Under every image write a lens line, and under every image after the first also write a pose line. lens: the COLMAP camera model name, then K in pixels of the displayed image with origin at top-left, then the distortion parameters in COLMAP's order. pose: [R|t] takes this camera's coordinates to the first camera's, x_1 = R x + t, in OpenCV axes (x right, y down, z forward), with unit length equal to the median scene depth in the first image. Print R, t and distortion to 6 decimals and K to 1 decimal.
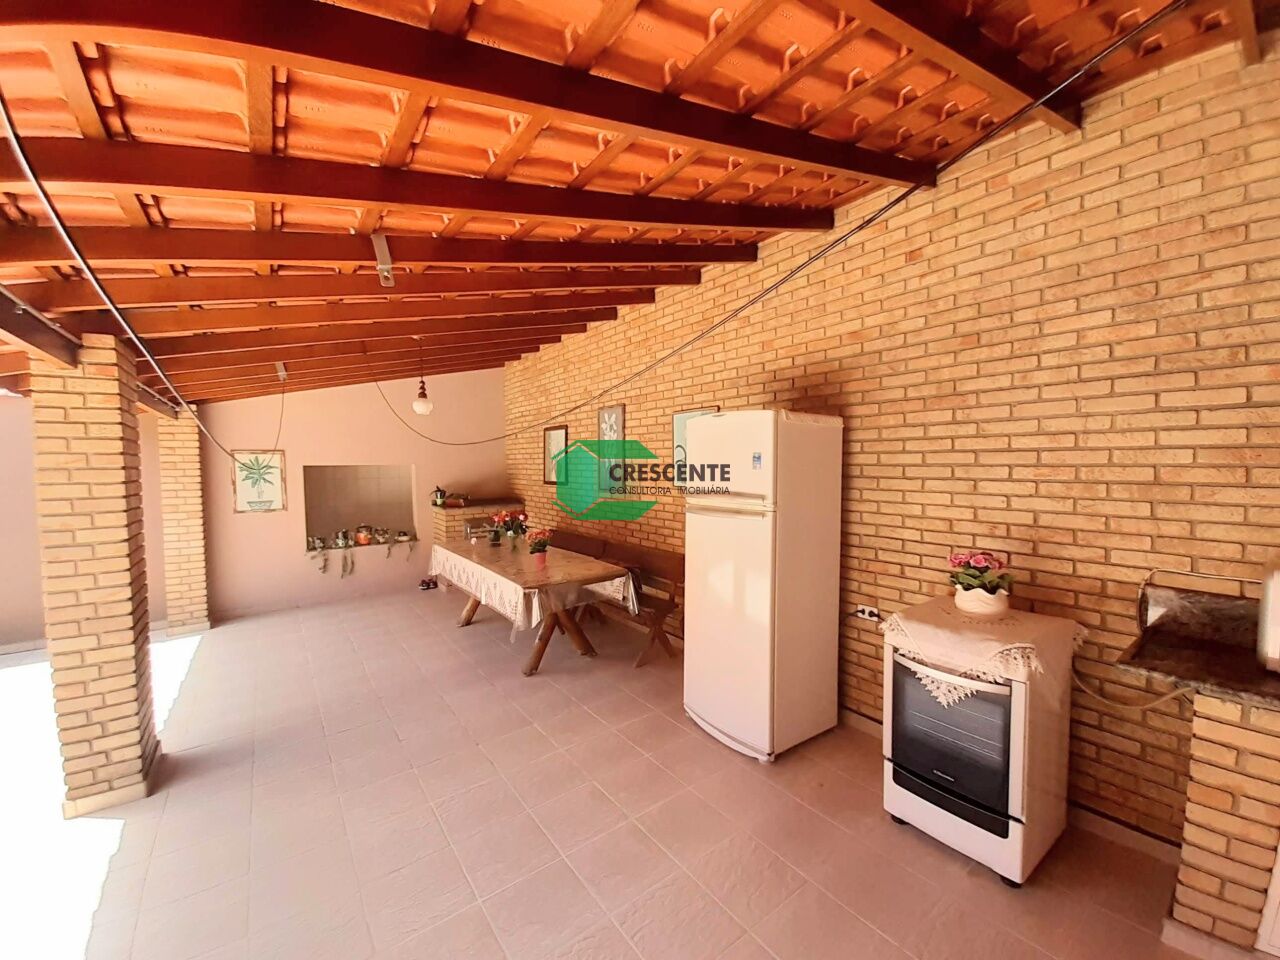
lens RADIAL K [[509.7, 0, 643.1], [0, 509.7, 487.2], [0, 0, 1]] dist [0.006156, -0.003994]
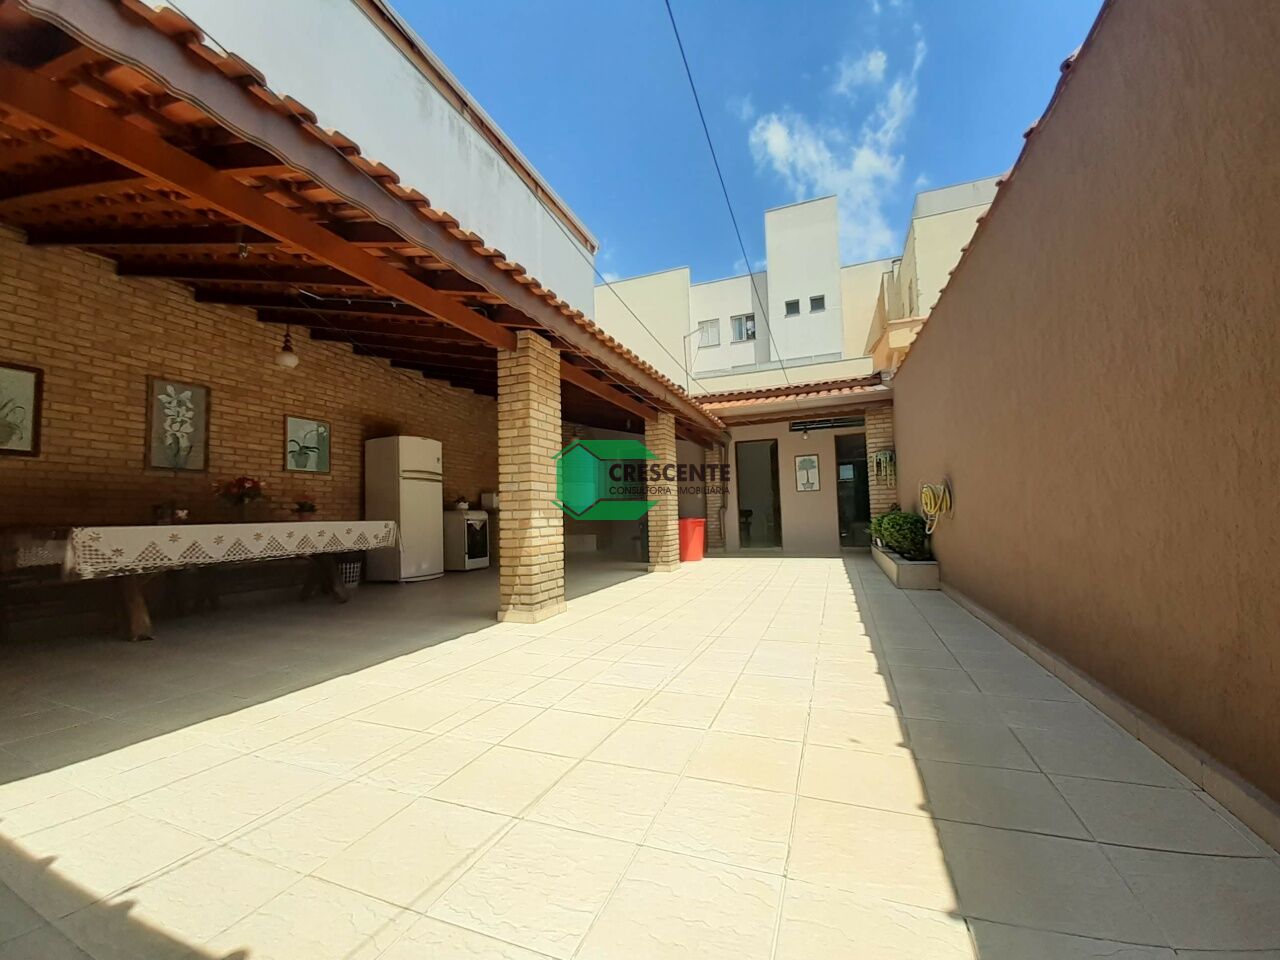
lens RADIAL K [[509.7, 0, 651.7], [0, 509.7, 483.2], [0, 0, 1]] dist [0.006156, -0.003994]
pose [[-0.548766, 0.083903, 0.831755, -1.381056], [0.076066, 0.995835, -0.050269, 0.151818], [-0.832508, 0.035683, -0.552862, 0.834824]]
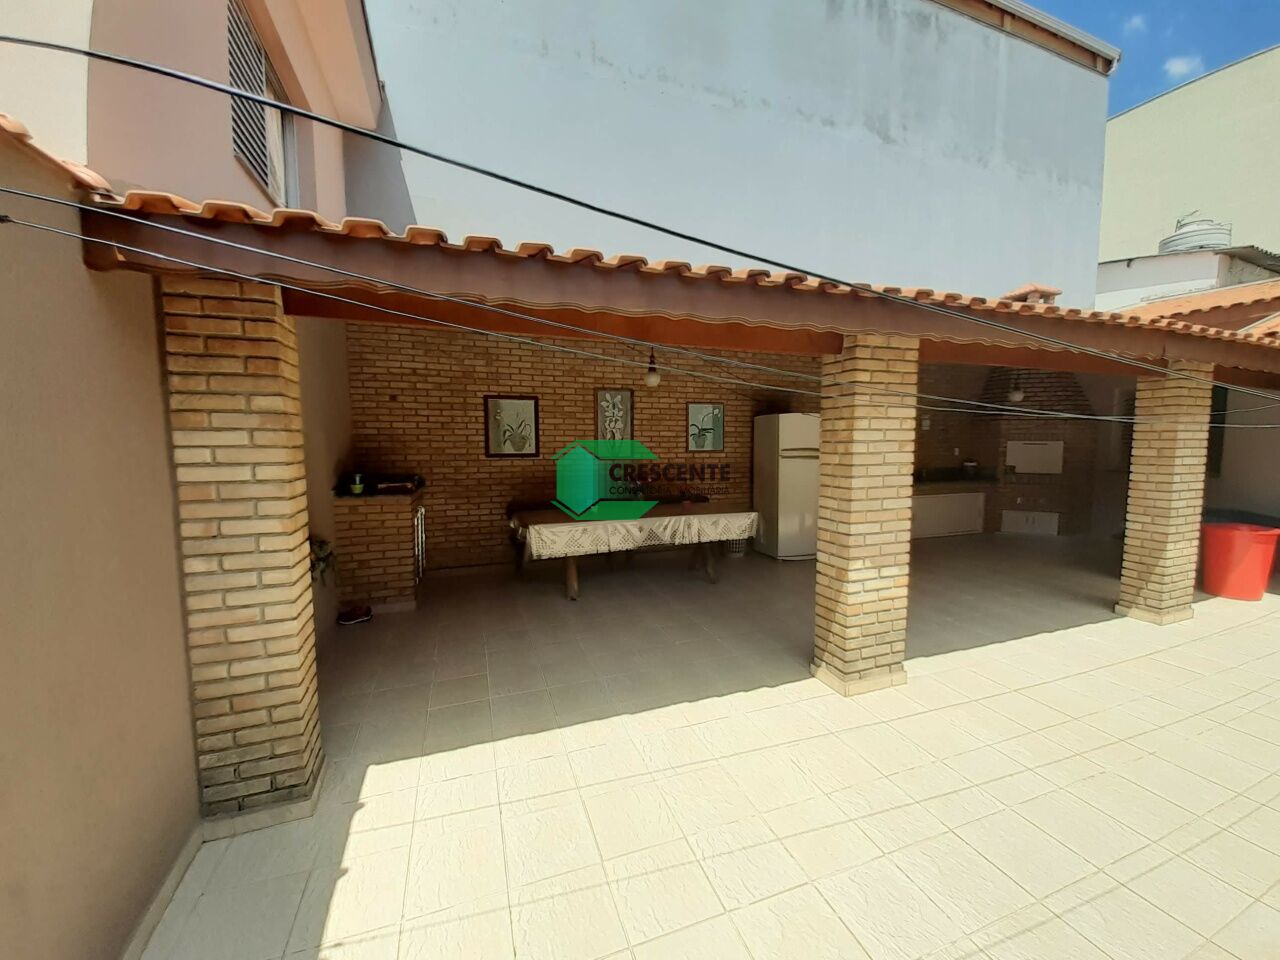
lens RADIAL K [[509.7, 0, 646.0], [0, 509.7, 482.1], [0, 0, 1]] dist [0.006156, -0.003994]
pose [[0.279856, -0.073401, 0.957232, -1.279242], [0.044654, 0.996989, 0.063395, -0.009734], [-0.959003, 0.025002, 0.282291, 0.611816]]
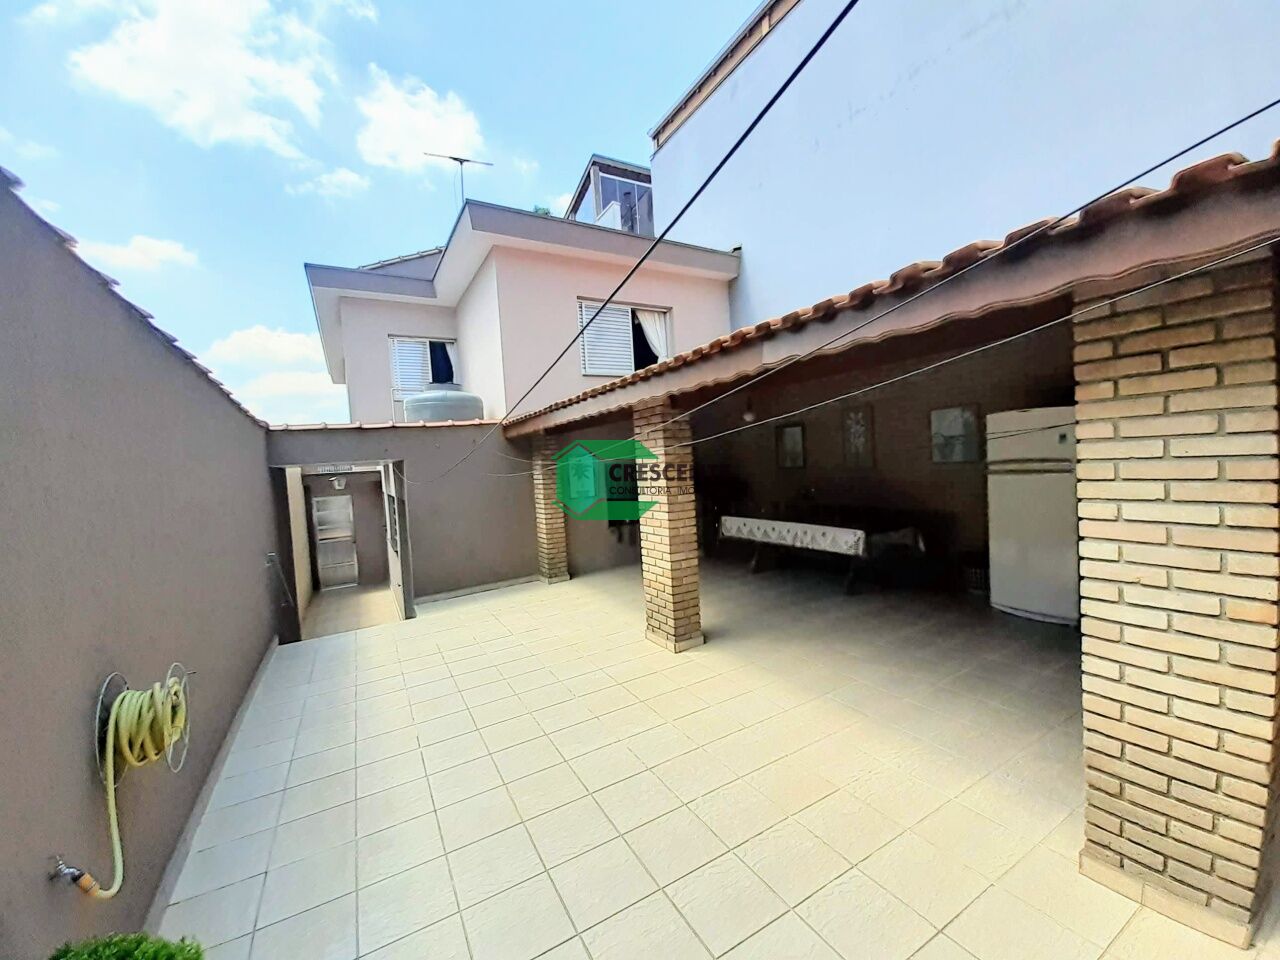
lens RADIAL K [[509.7, 0, 644.0], [0, 509.7, 480.0], [0, 0, 1]] dist [0.006156, -0.003994]
pose [[0.991567, -0.045364, -0.121398, -0.482668], [0.044866, 0.998970, -0.006834, 0.017240], [0.121582, 0.001329, 0.992580, -0.413173]]
